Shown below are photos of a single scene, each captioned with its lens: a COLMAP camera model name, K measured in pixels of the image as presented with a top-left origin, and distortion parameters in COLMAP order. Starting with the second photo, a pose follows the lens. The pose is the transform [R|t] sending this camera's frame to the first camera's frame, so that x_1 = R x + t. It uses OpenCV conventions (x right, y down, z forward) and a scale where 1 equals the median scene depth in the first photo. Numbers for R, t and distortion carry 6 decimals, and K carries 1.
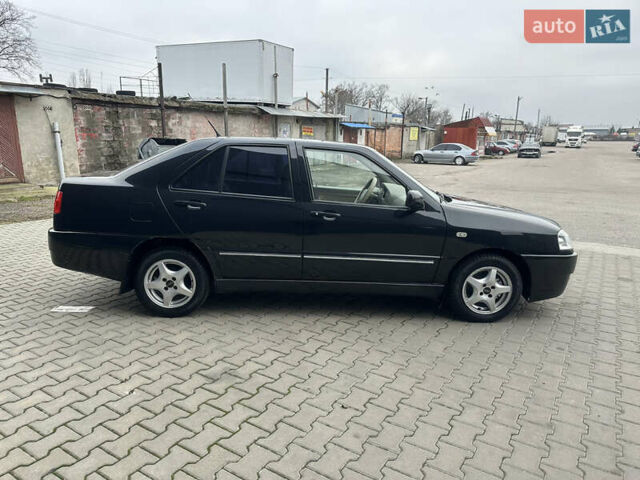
lens RADIAL K [[443.4, 0, 319.3], [0, 443.4, 246.5], [0, 0, 1]] dist [0.038069, -0.021614]
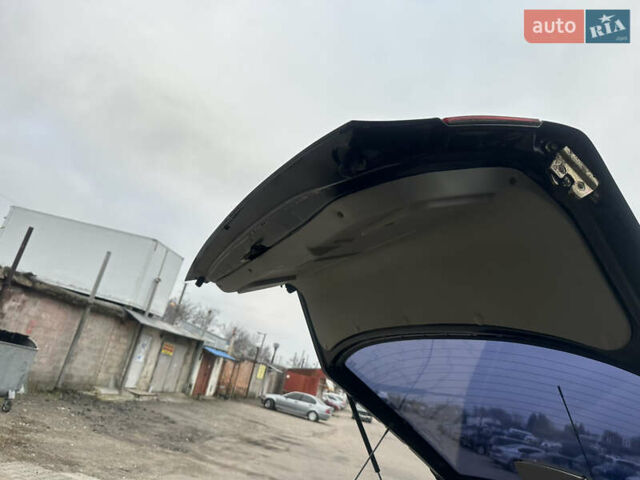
lens RADIAL K [[449.8, 0, 315.0], [0, 449.8, 235.7], [0, 0, 1]] dist [0.009860, -0.020743]
pose [[0.902292, 0.305660, 0.304040, -0.093959], [-0.115077, 0.850391, -0.513412, -0.041277], [-0.415483, 0.428260, 0.802476, 0.124252]]
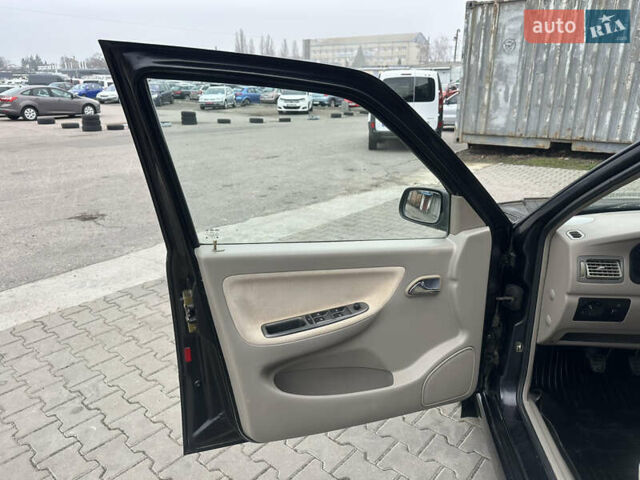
lens RADIAL K [[450.3, 0, 324.7], [0, 450.3, 238.9], [0, 0, 1]] dist [0.040705, -0.055223]
pose [[0.137058, -0.329786, 0.934053, -0.024352], [0.231550, 0.927494, 0.293494, -0.048522], [-0.963120, 0.176054, 0.203483, 0.216755]]
